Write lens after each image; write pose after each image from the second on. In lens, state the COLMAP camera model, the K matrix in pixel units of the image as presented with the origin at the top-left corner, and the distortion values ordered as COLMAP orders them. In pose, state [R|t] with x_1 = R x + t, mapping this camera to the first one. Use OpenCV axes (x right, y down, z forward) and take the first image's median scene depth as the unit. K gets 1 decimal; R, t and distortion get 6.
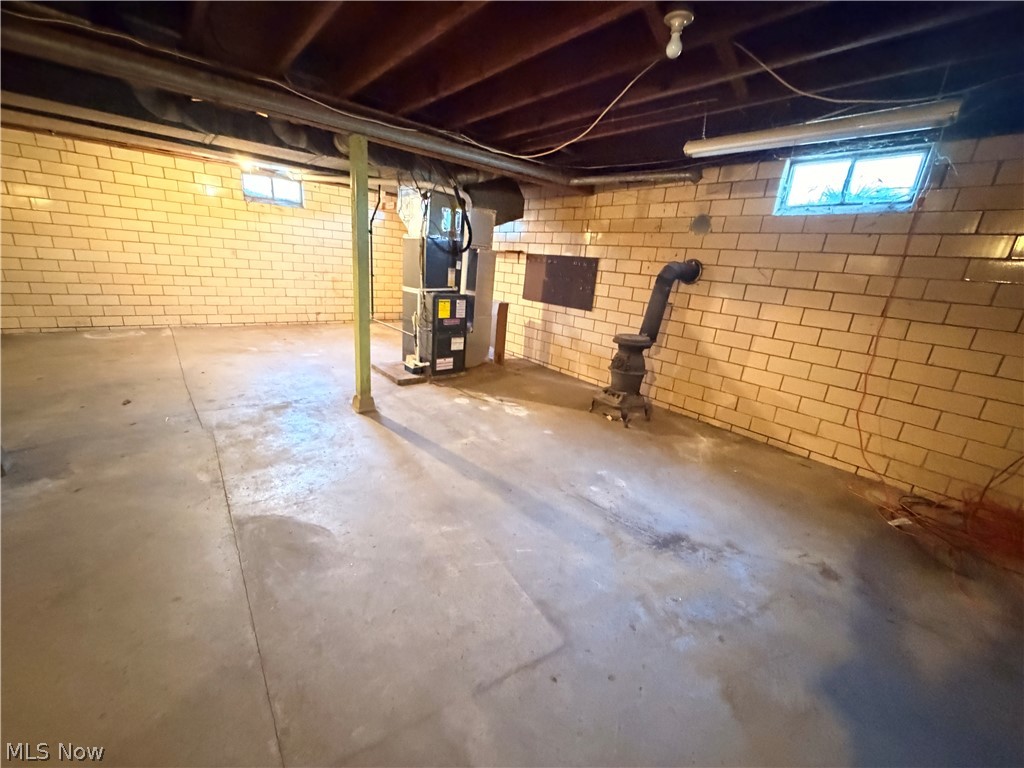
lens RADIAL K [[408.2, 0, 510.6], [0, 408.2, 385.4], [0, 0, 1]] dist [-0.000250, 0.000969]
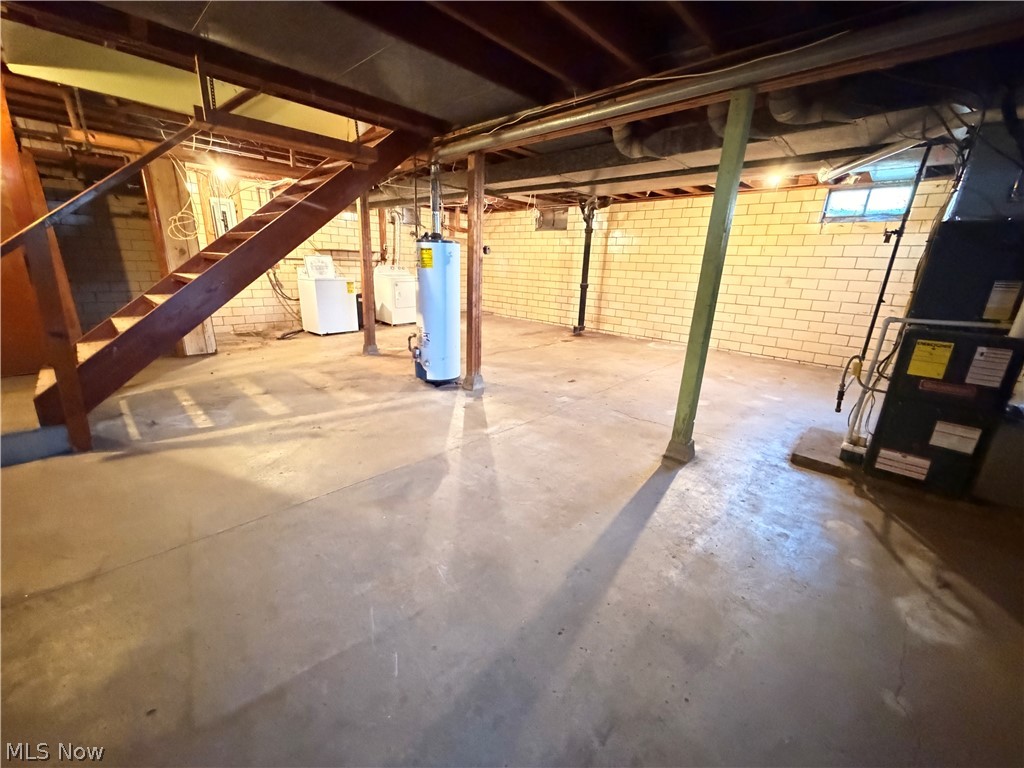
lens RADIAL K [[408.2, 0, 510.8], [0, 408.2, 387.2], [0, 0, 1]] dist [-0.000250, 0.000969]
pose [[0.116238, 0.209924, -0.970783, 0.266331], [-0.319362, 0.933404, 0.163602, -0.071679], [0.940477, 0.291015, 0.175539, 0.429582]]
